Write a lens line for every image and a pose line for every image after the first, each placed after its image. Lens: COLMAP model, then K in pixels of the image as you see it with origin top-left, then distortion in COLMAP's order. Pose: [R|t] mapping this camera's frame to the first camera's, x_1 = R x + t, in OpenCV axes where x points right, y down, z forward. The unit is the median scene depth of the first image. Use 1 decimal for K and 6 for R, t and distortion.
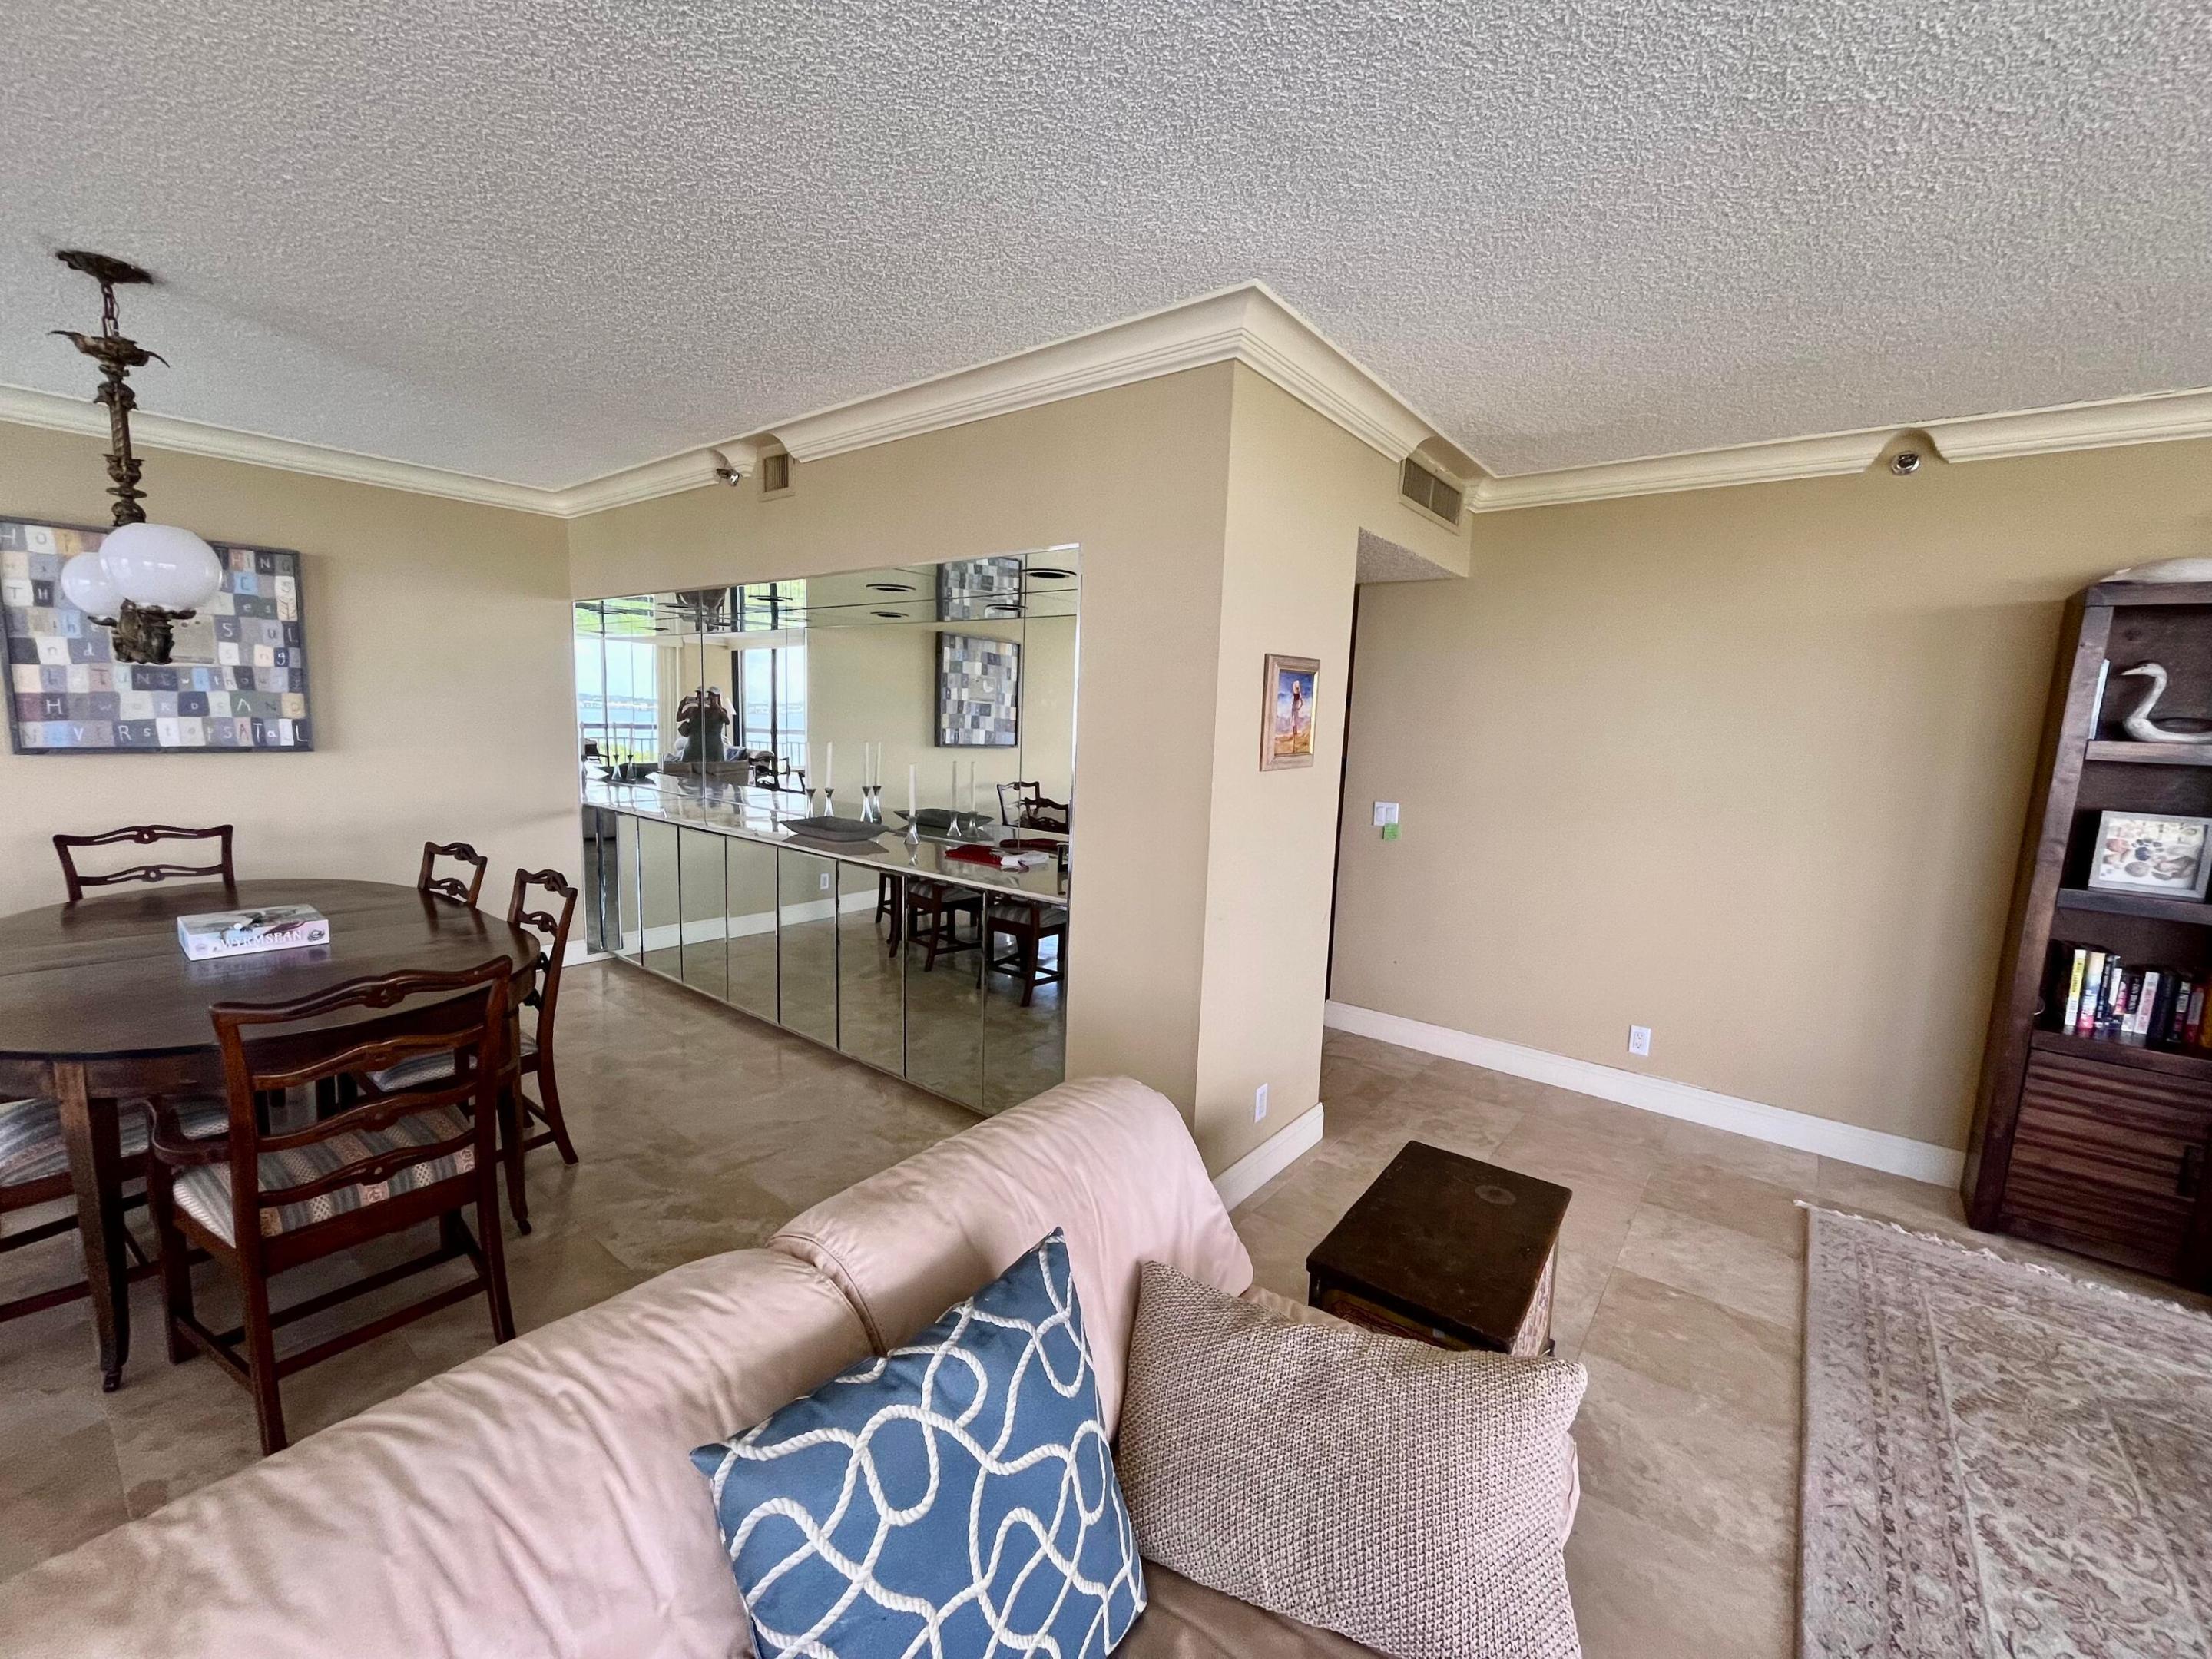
lens RADIAL K [[904.8, 0, 1100.3], [0, 904.8, 834.4], [0, 0, 1]] dist [-0.001819, -0.000023]
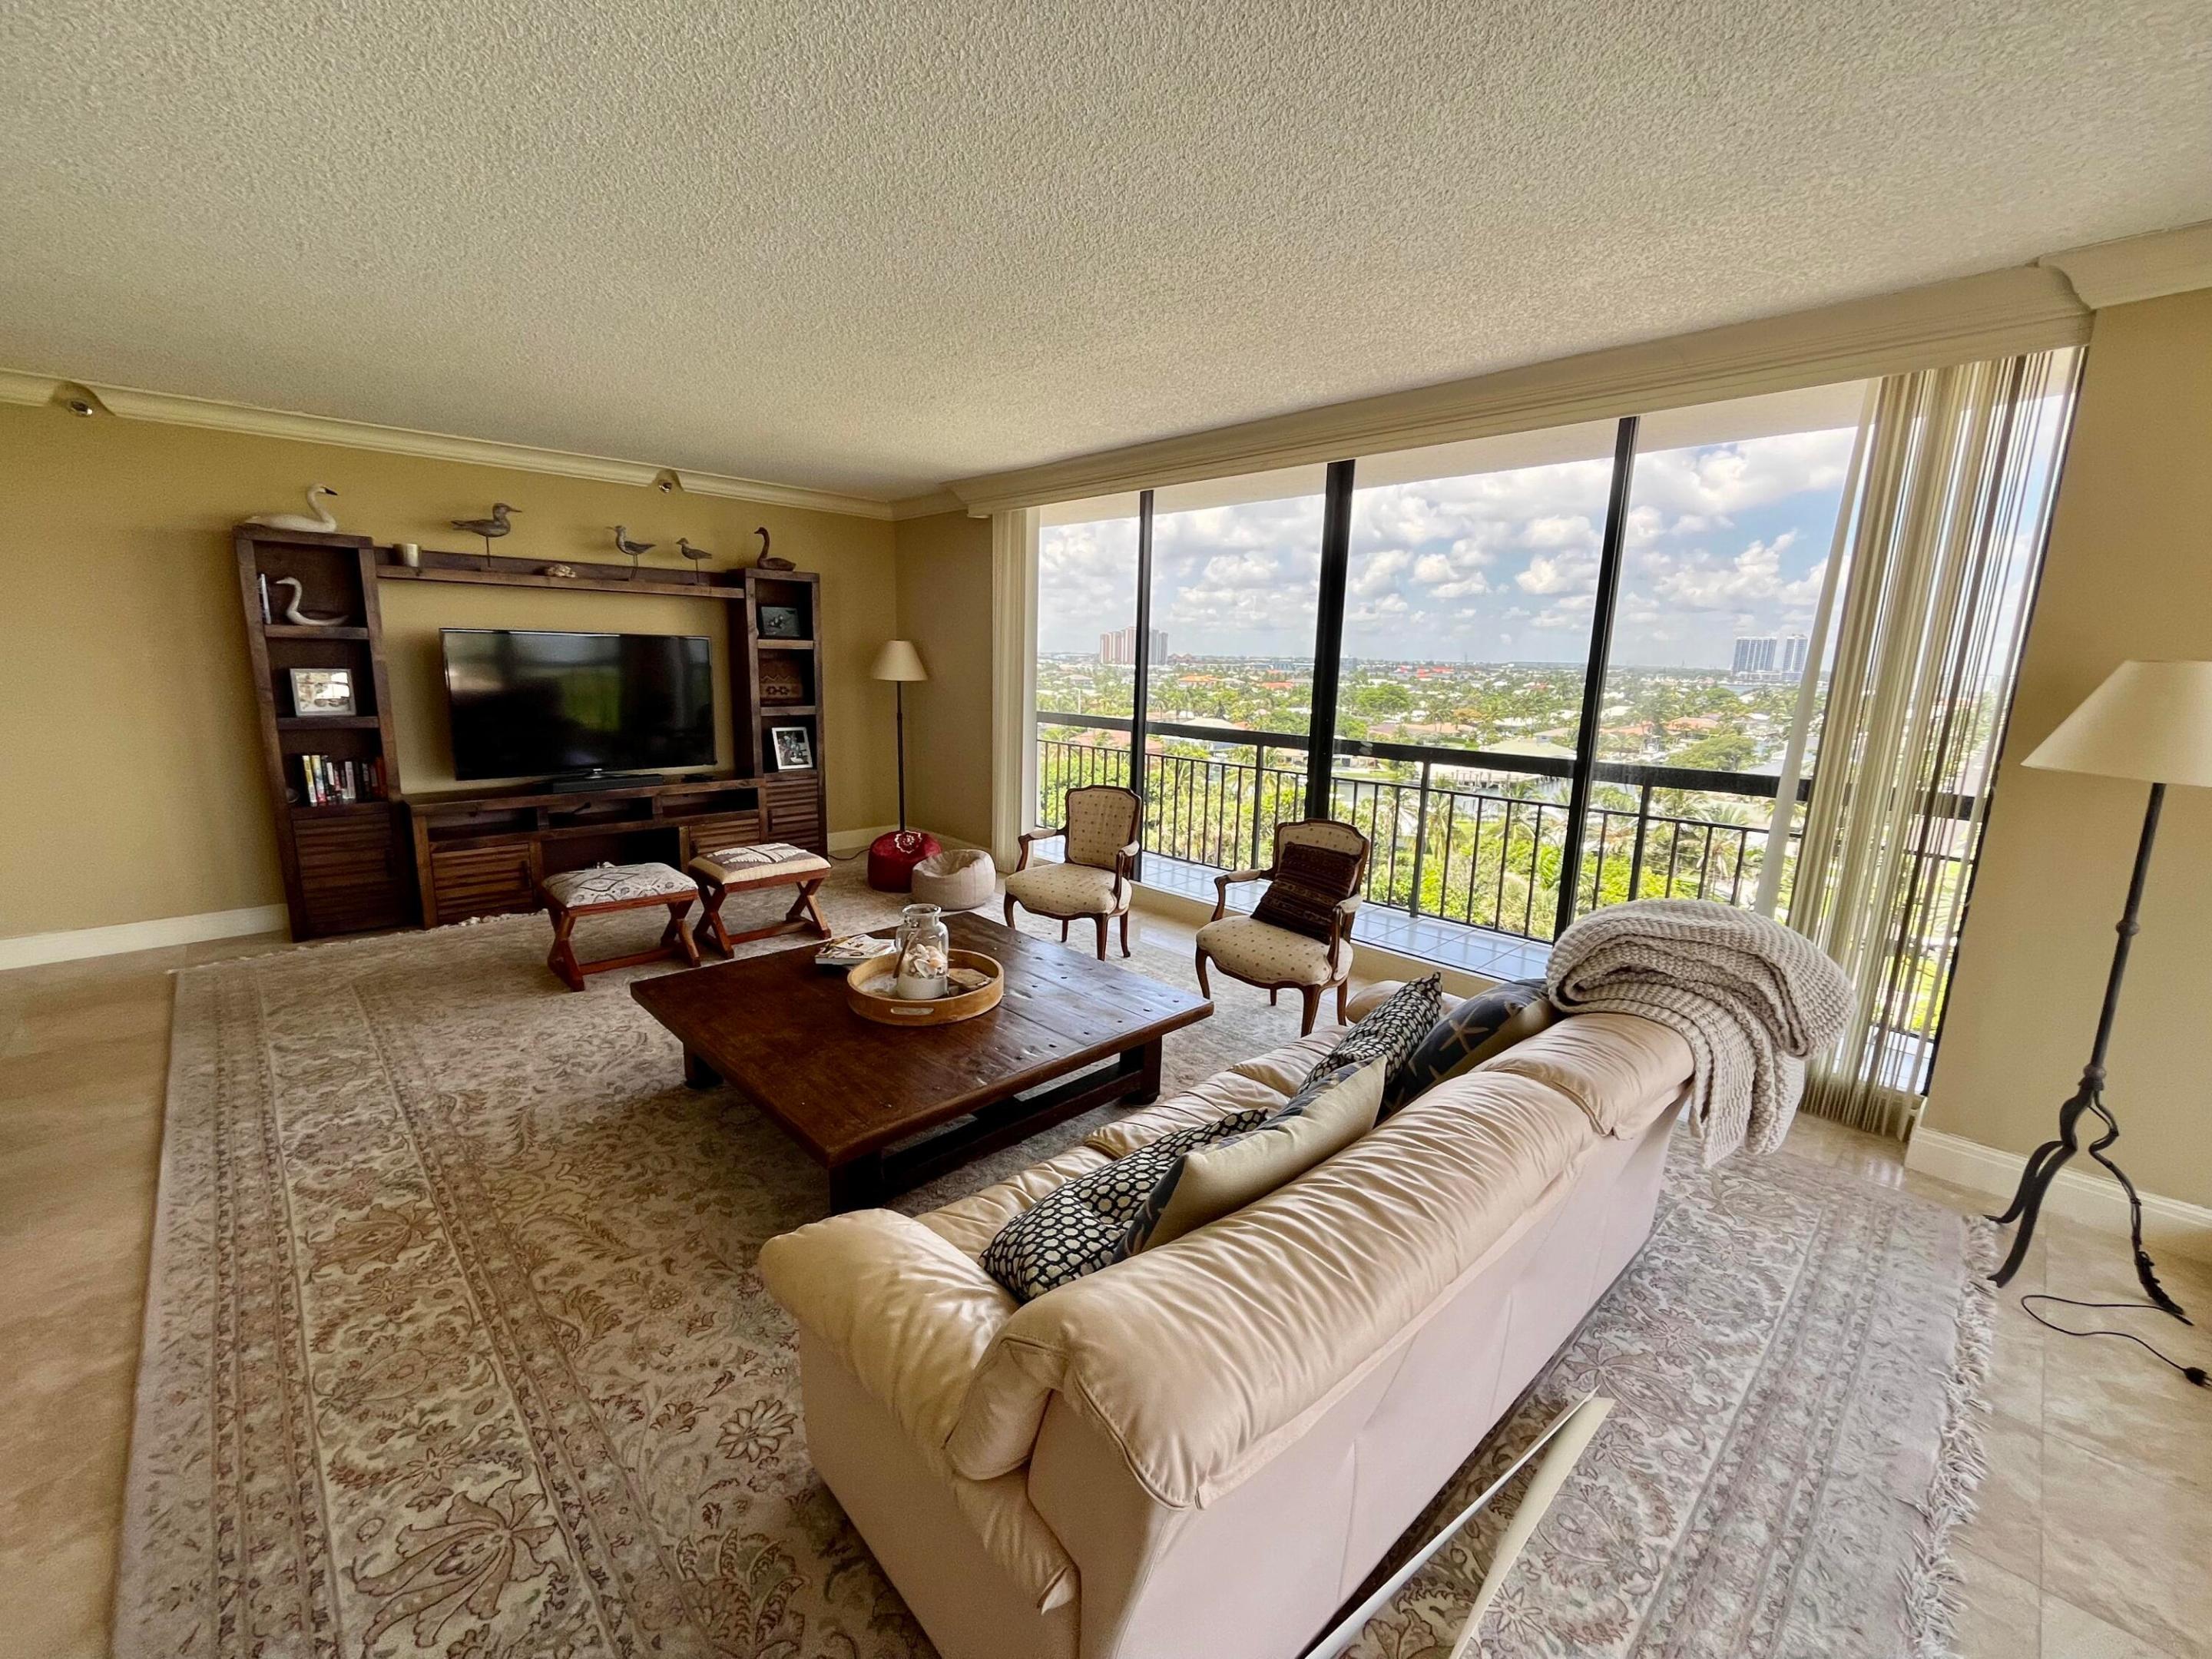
lens RADIAL K [[904.8, 0, 1100.7], [0, 904.8, 830.8], [0, 0, 1]] dist [-0.003462, -0.000017]
pose [[0.127900, -0.222455, 0.966517, -0.343145], [0.104172, 0.972144, 0.209964, 0.069762], [-0.986301, 0.073830, 0.147510, -0.661312]]
